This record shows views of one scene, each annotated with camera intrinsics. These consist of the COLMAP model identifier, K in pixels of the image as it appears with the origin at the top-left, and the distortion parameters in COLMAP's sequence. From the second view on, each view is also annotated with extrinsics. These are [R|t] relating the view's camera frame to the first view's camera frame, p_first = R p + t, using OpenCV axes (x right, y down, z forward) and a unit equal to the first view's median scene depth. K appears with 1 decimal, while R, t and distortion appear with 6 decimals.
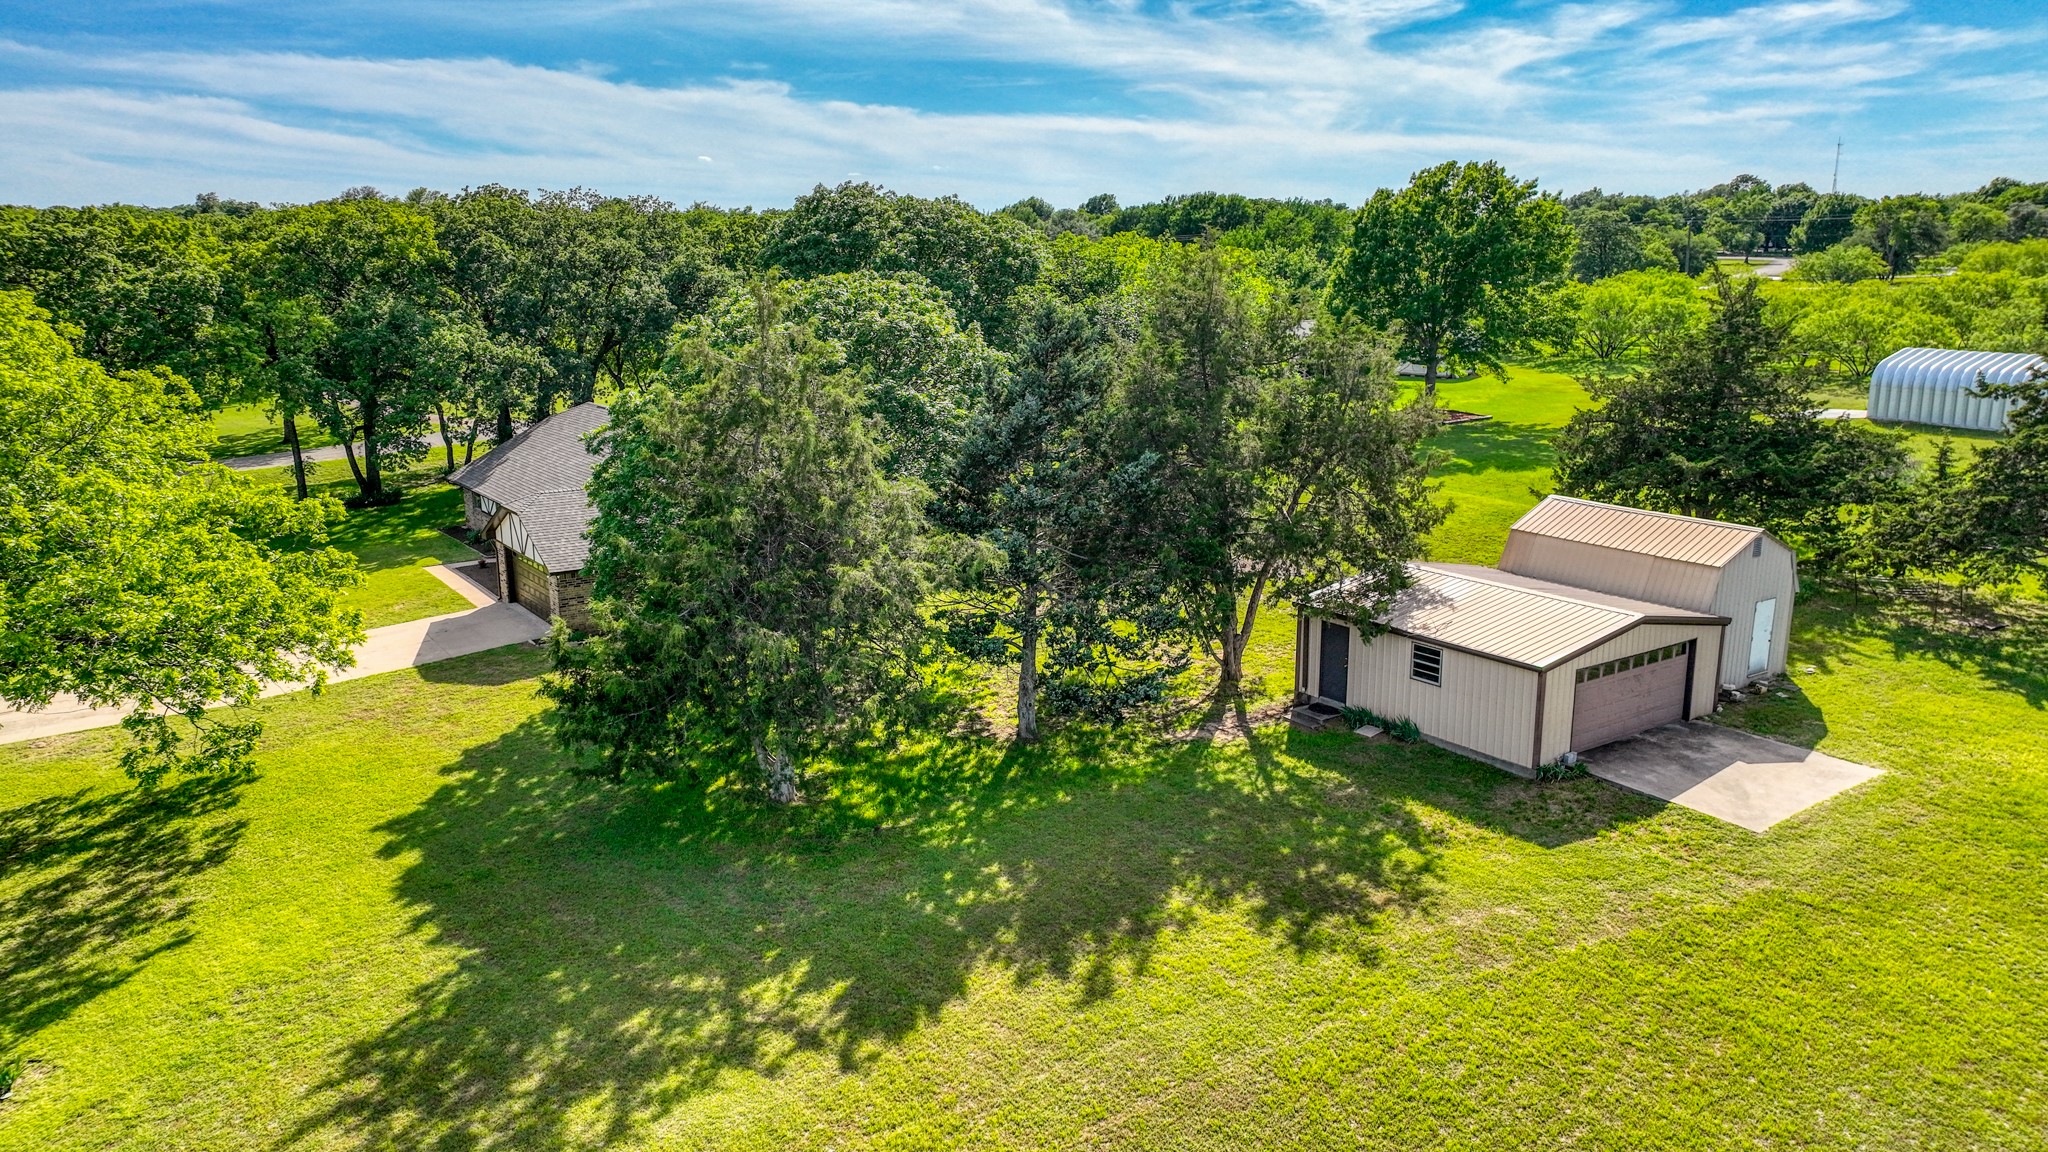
lens RADIAL K [[1447.2, 0, 1025.4], [0, 1447.2, 577.6], [0, 0, 1]] dist [0.007409, 0.013517]
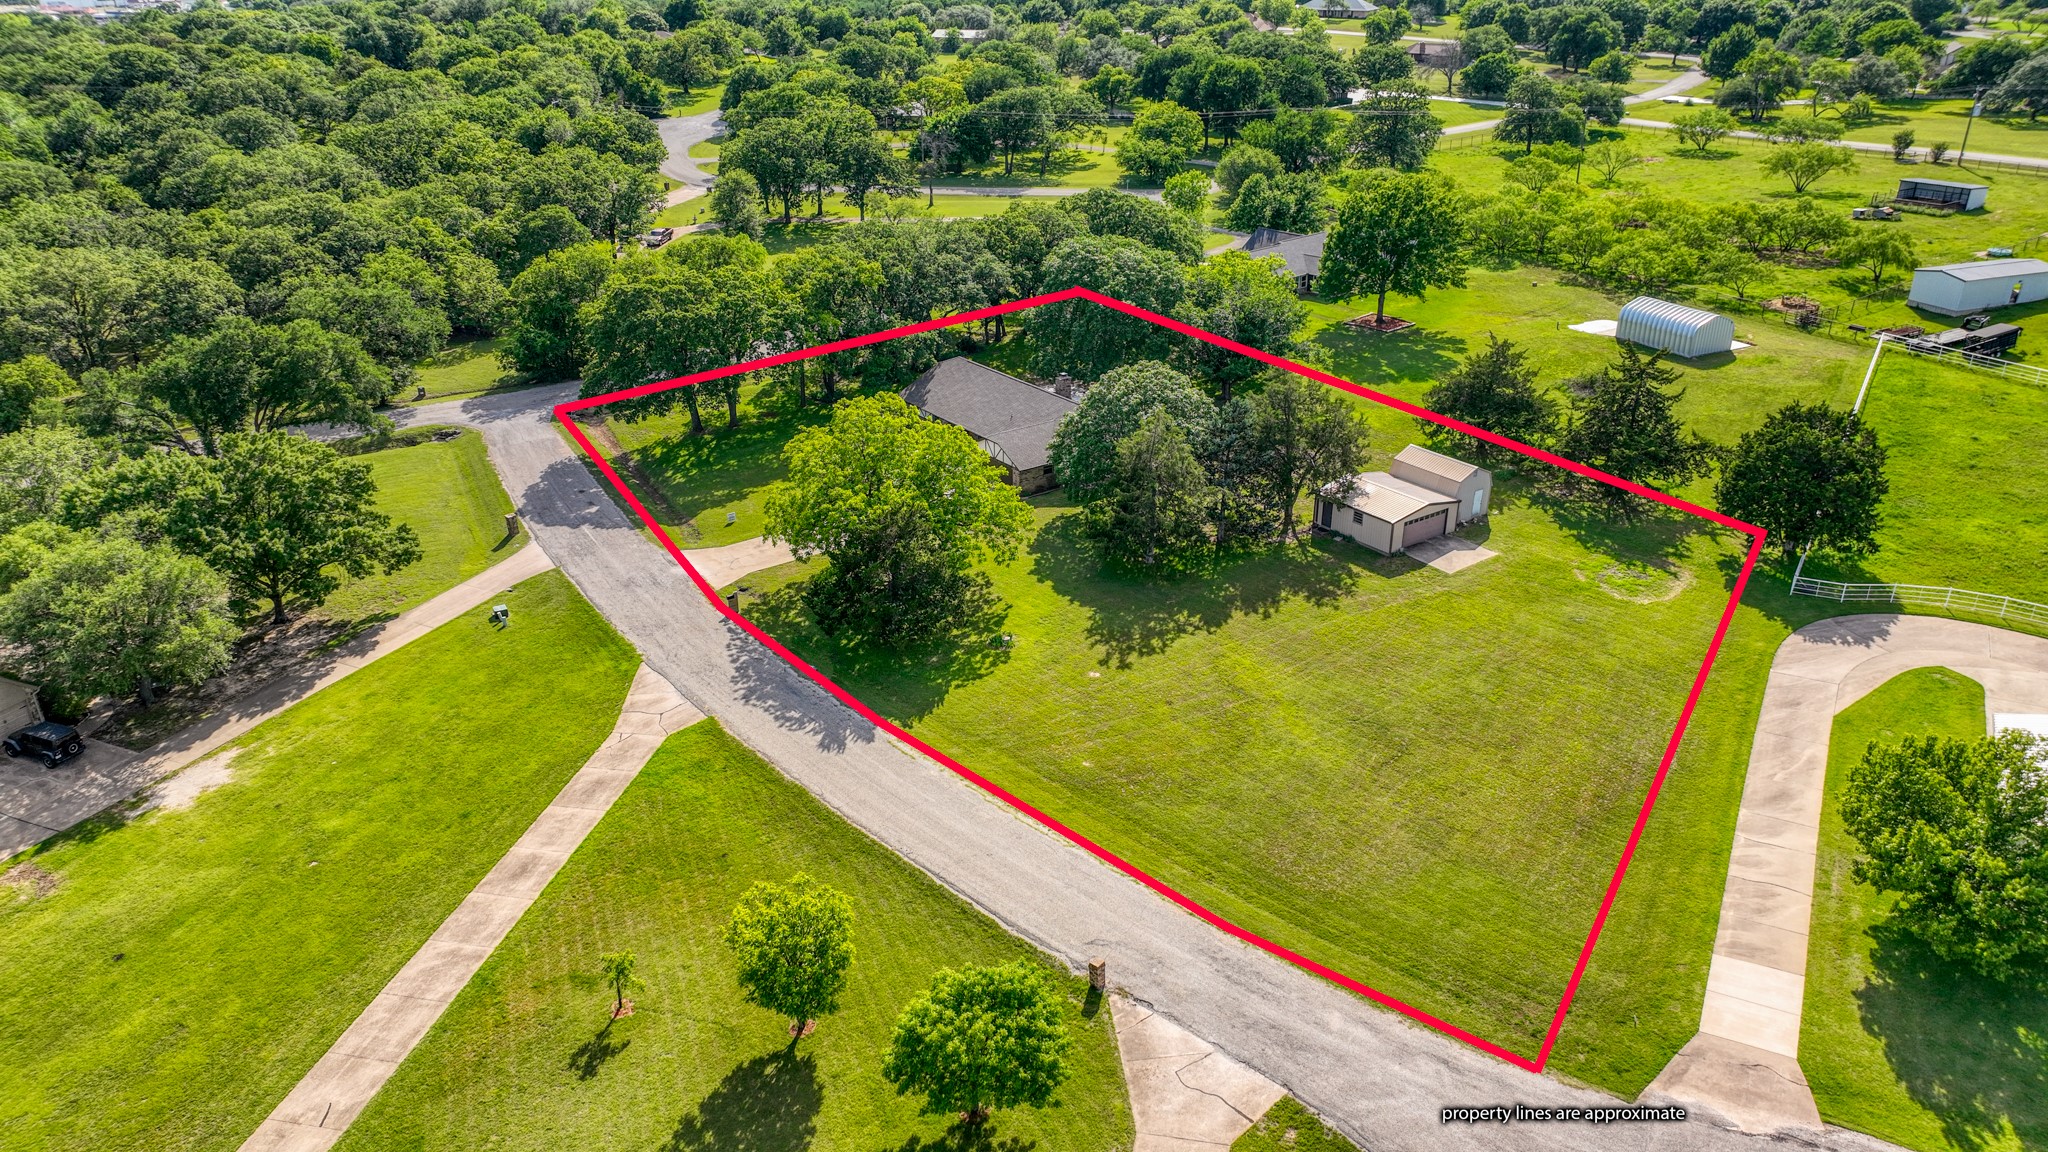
lens RADIAL K [[1447.2, 0, 1023.3], [0, 1447.2, 575.2], [0, 0, 1]] dist [0.007409, 0.013517]
pose [[0.999802, -0.005467, 0.019126, -0.490135], [0.001563, 0.980111, 0.198446, -0.431726], [-0.019831, -0.198377, 0.979925, -2.011391]]
